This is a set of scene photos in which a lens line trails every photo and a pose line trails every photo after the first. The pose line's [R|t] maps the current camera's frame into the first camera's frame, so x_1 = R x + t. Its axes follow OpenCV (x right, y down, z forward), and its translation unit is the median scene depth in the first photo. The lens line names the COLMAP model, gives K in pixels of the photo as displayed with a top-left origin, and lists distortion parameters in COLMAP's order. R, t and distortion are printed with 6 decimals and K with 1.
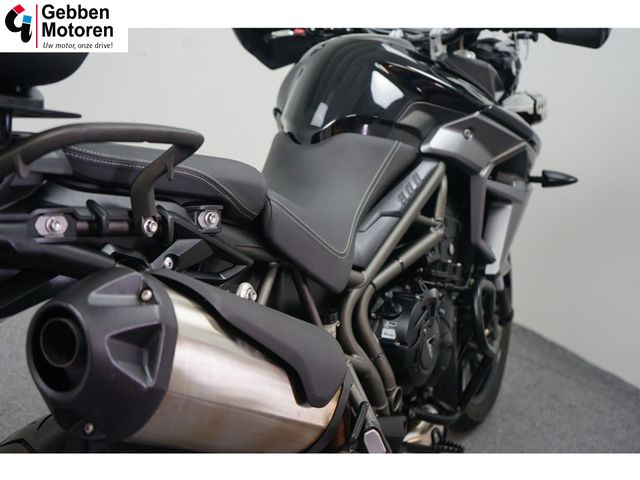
lens RADIAL K [[866.1, 0, 320.3], [0, 866.1, 239.4], [0, 0, 1]] dist [-0.003625, 0.000000]
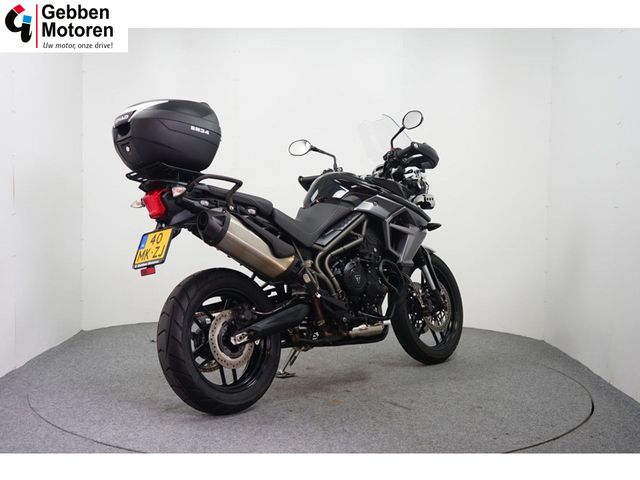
lens RADIAL K [[827.4, 0, 319.8], [0, 827.4, 242.9], [0, 0, 1]] dist [-0.080010, 0.000000]
pose [[0.958306, -0.108284, -0.264431, 0.699223], [0.029338, 0.957810, -0.285902, 0.739358], [0.284233, 0.266224, 0.921052, -1.373326]]
